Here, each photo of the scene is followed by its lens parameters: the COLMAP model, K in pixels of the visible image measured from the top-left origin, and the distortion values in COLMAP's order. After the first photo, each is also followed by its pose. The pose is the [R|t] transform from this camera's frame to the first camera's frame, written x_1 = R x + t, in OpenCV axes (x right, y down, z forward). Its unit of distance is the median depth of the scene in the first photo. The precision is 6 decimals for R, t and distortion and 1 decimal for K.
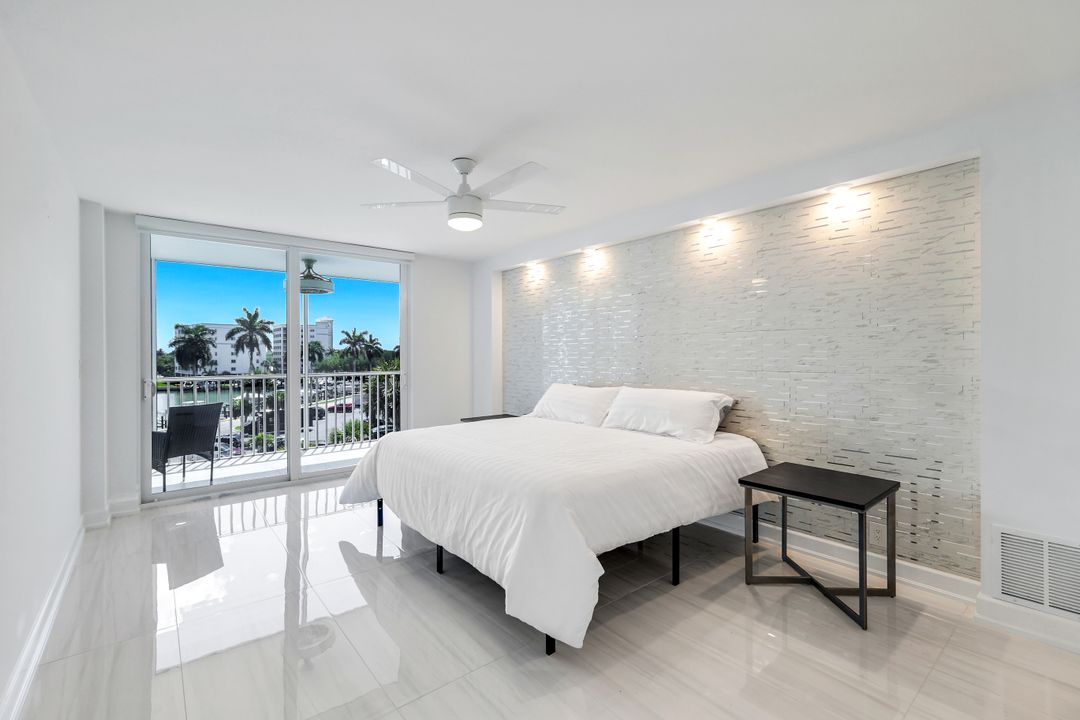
lens RADIAL K [[478.2, 0, 543.5], [0, 478.2, 355.0], [0, 0, 1]] dist [0.005922, -0.000225]
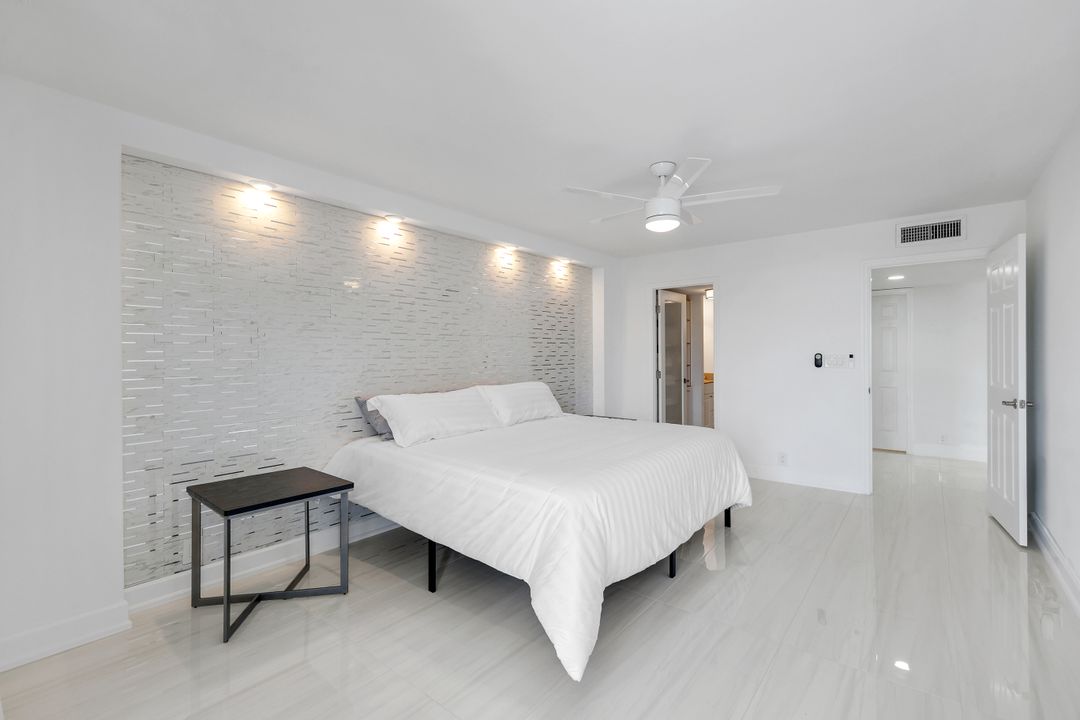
lens RADIAL K [[543.0, 0, 541.2], [0, 543.0, 357.5], [0, 0, 1]] dist [0.002326, 0.000171]
pose [[-0.245723, -0.001528, 0.969339, -0.876358], [0.004119, 0.999988, 0.002621, 0.004153], [-0.969331, 0.004637, -0.245714, 1.059239]]
